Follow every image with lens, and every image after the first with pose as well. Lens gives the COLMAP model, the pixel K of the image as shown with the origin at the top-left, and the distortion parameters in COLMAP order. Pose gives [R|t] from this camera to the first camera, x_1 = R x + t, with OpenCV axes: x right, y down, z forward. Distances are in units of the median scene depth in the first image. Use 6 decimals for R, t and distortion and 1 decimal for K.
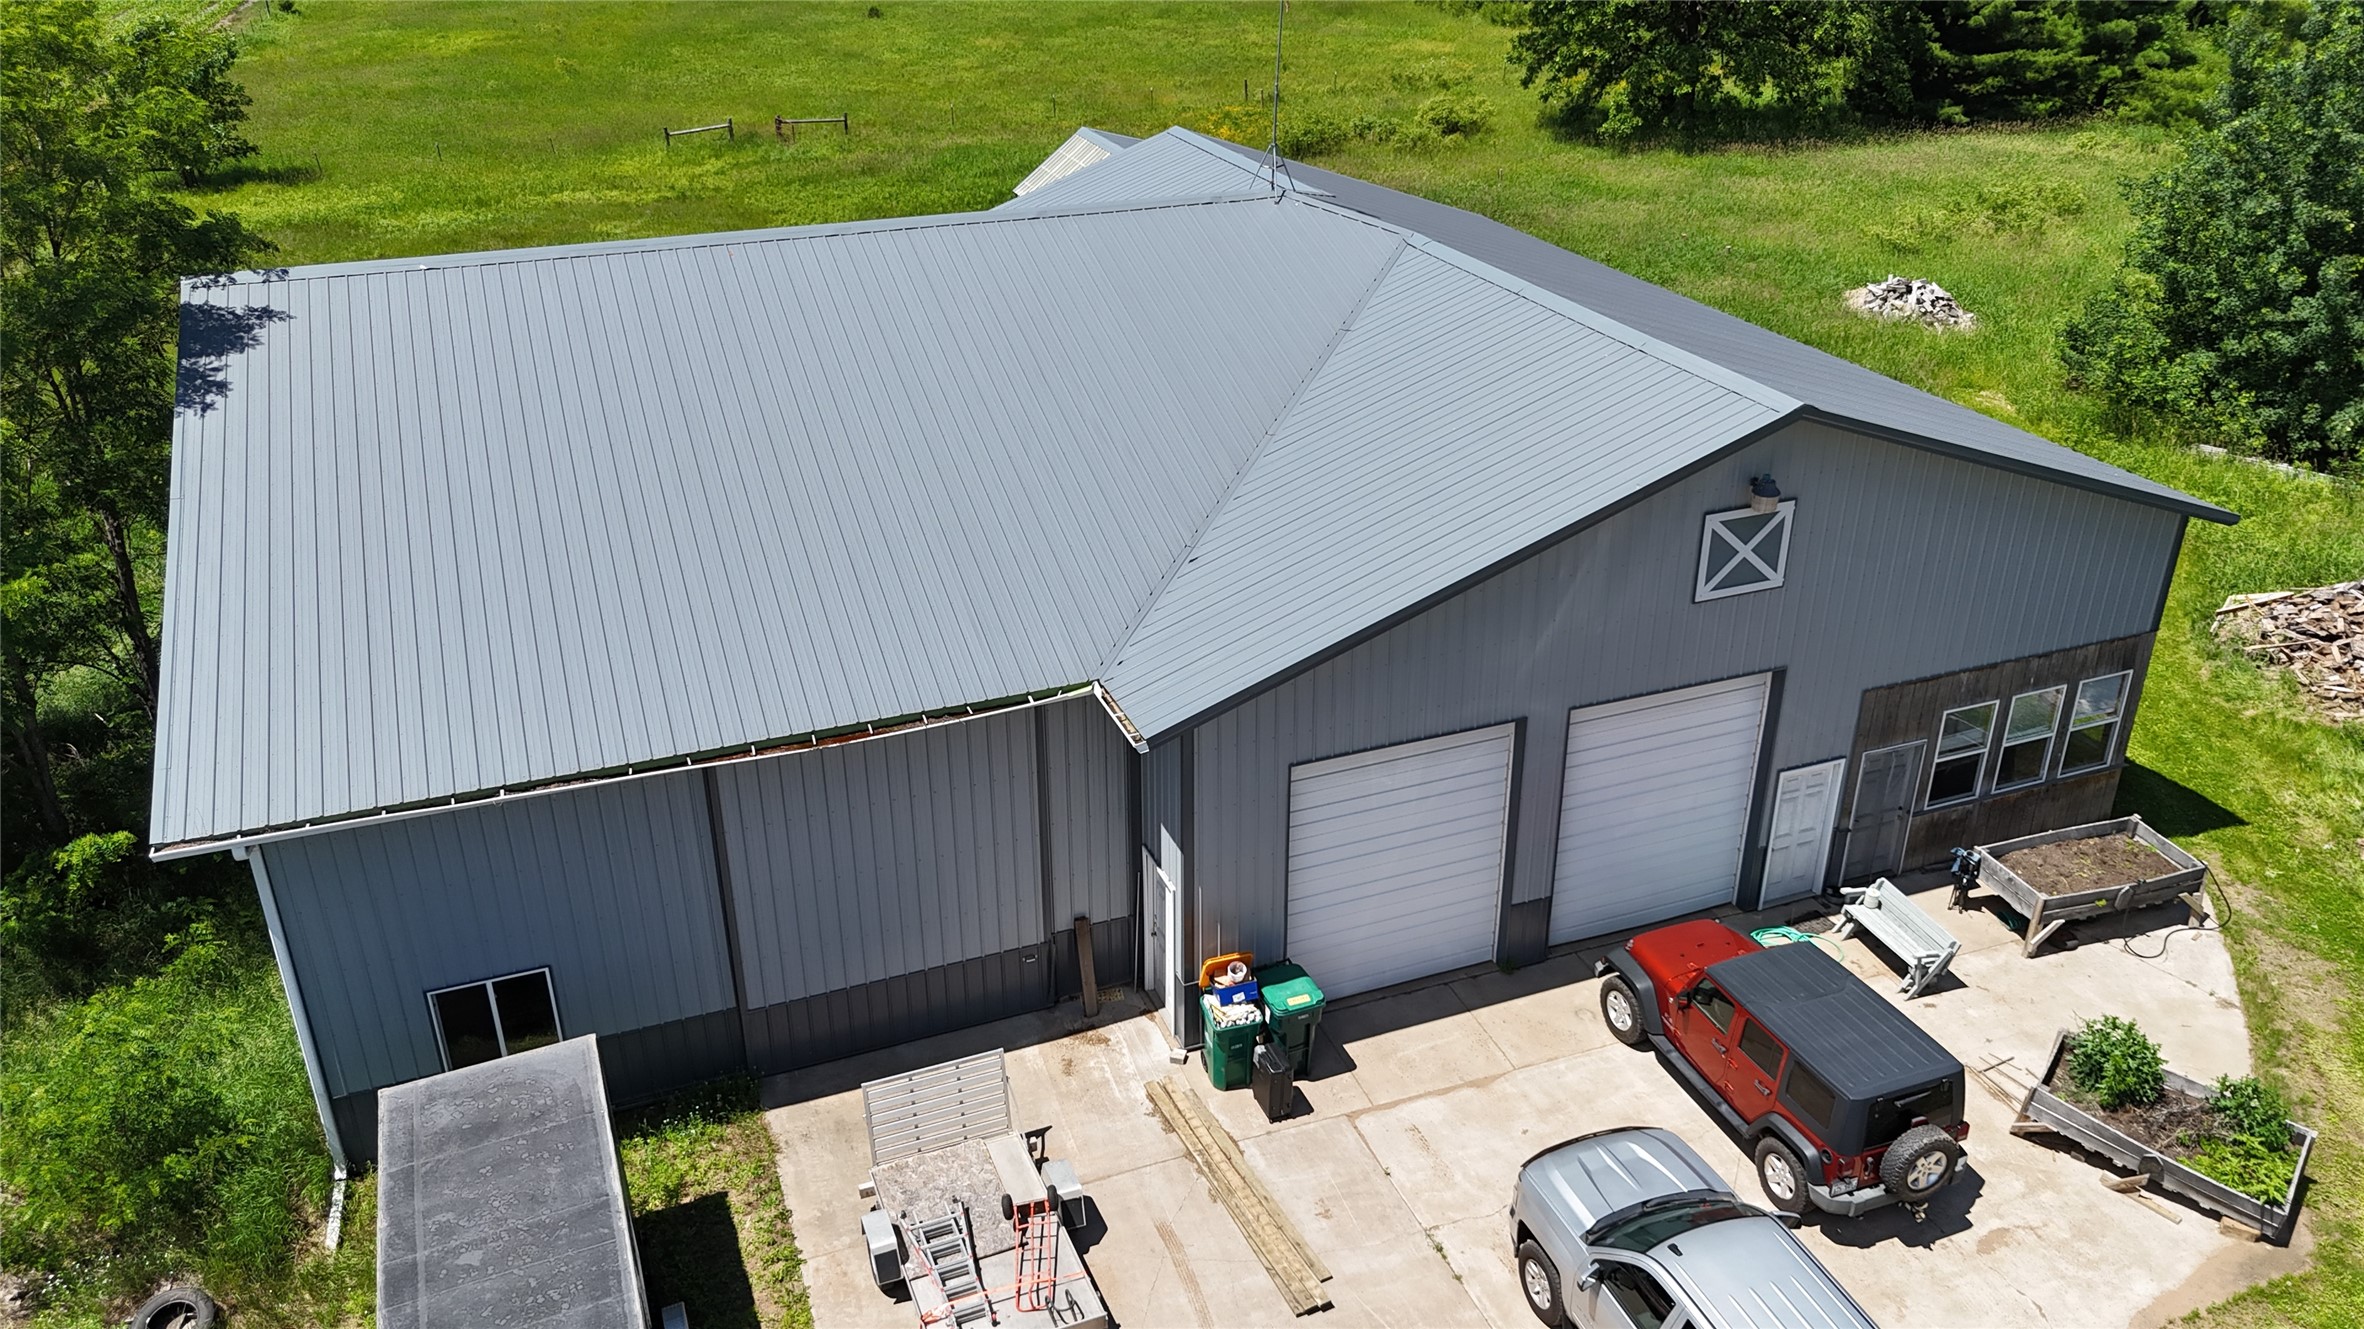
lens RADIAL K [[1753.3, 0, 1193.6], [0, 1753.3, 665.7], [0, 0, 1]] dist [0.061057, -0.055843]
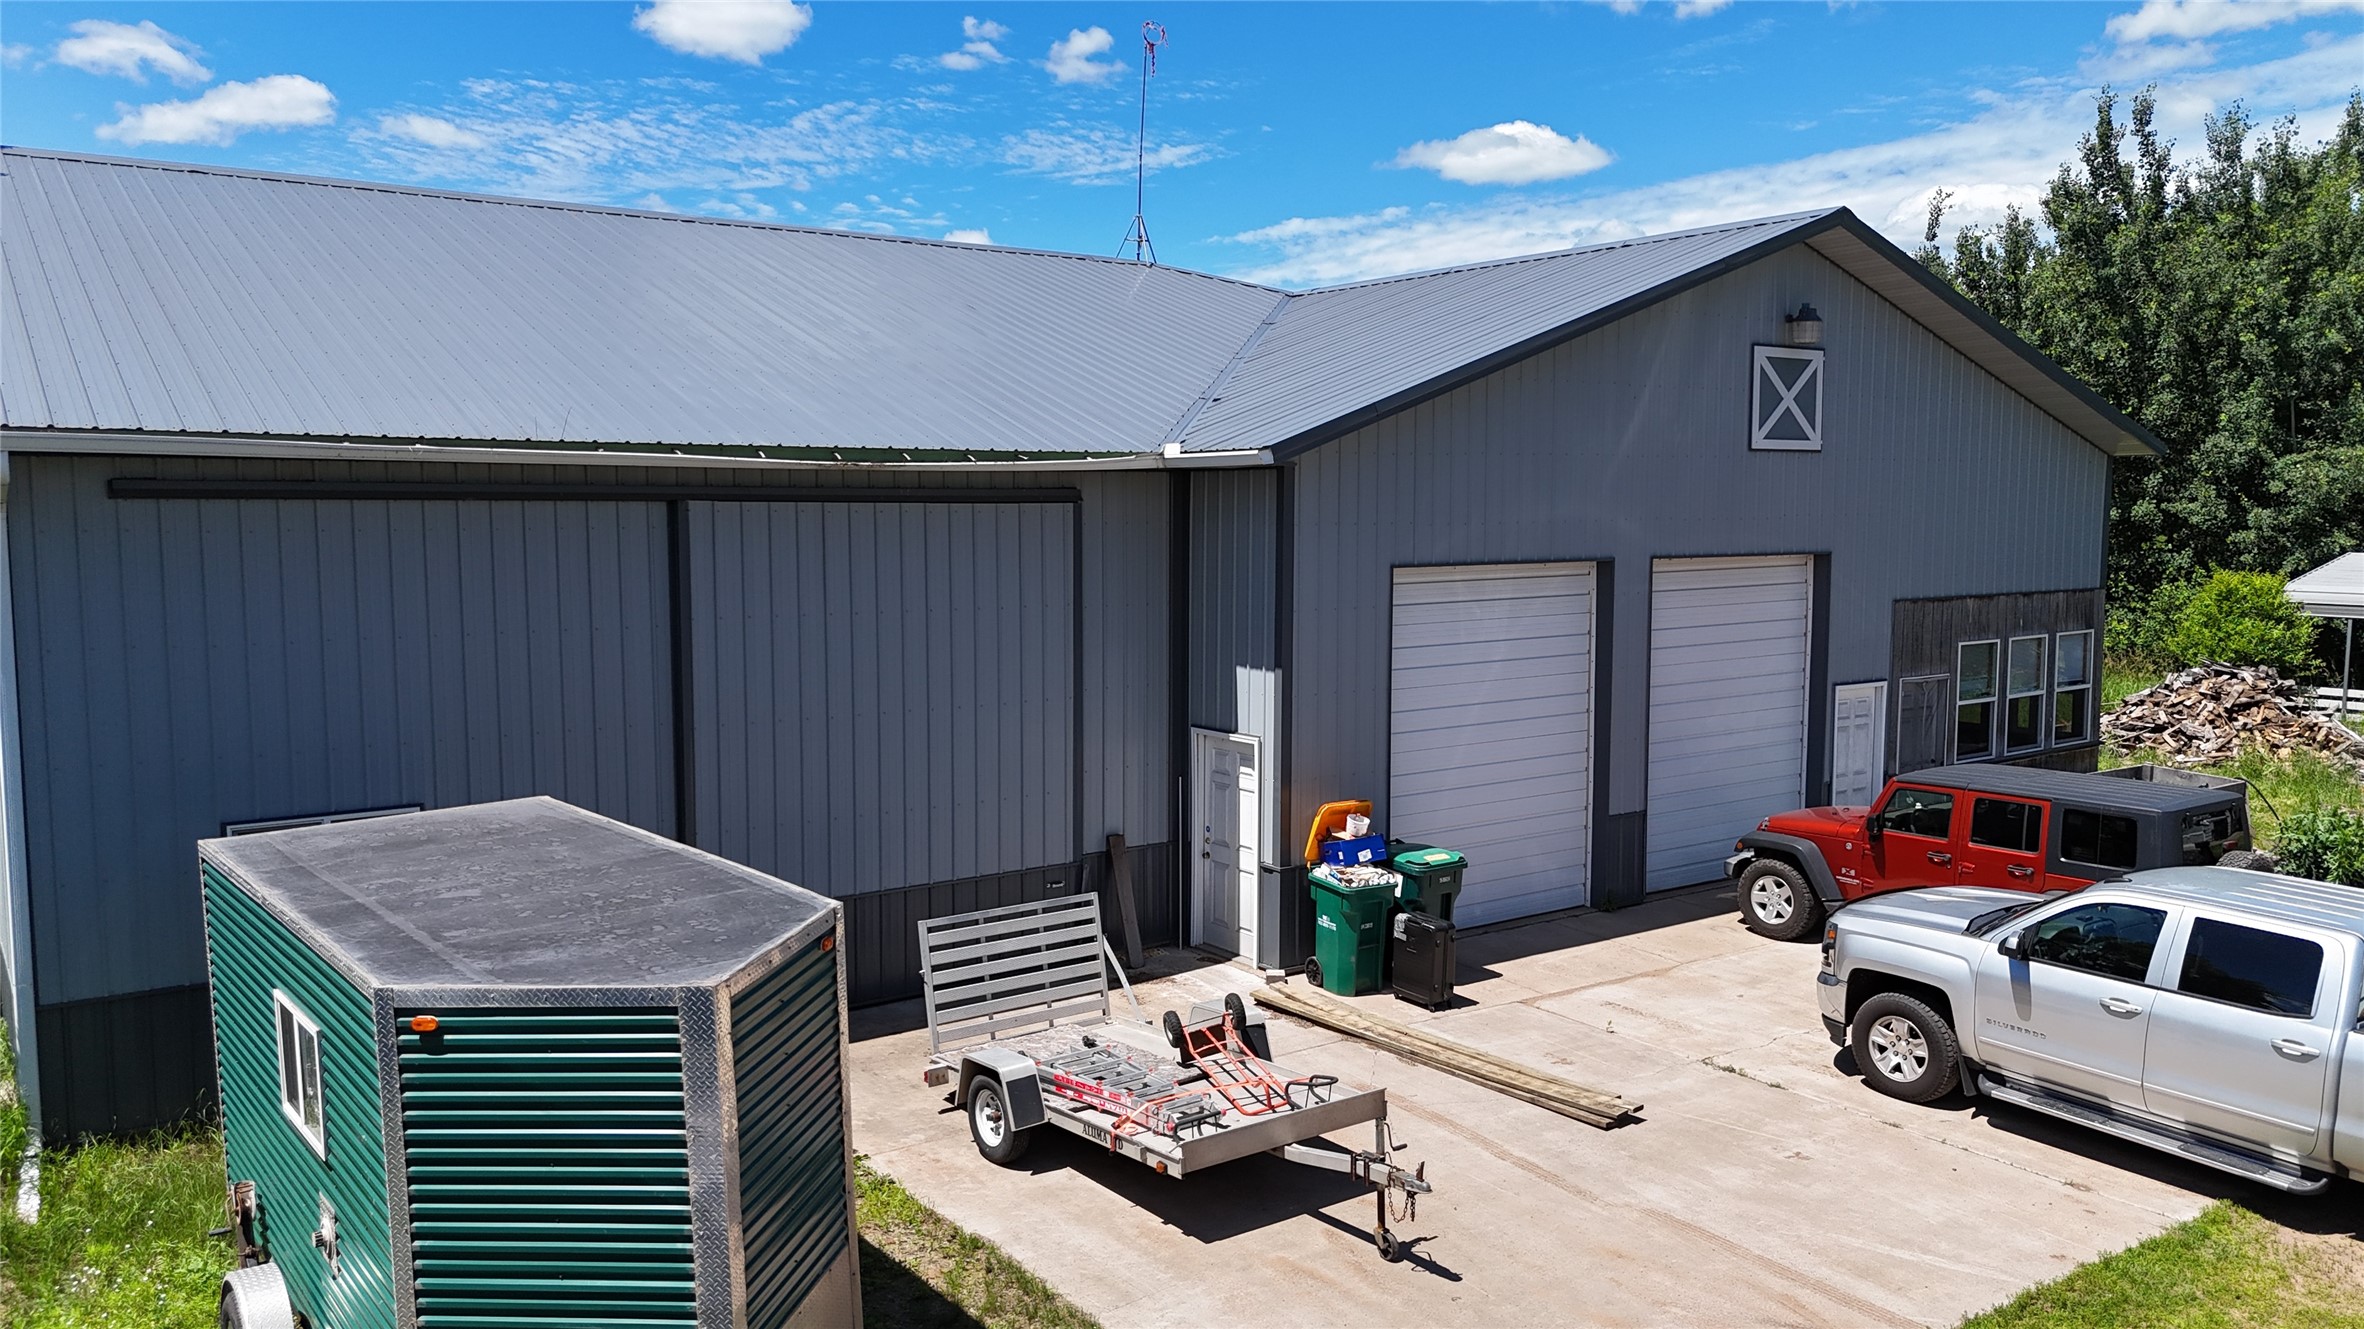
lens RADIAL K [[1753.3, 0, 1193.6], [0, 1753.3, 665.7], [0, 0, 1]] dist [0.061057, -0.055843]
pose [[0.966190, -0.018453, 0.257169, -0.229602], [0.110366, 0.931035, -0.347841, 0.350245], [-0.233014, 0.364463, 0.901594, 0.278040]]
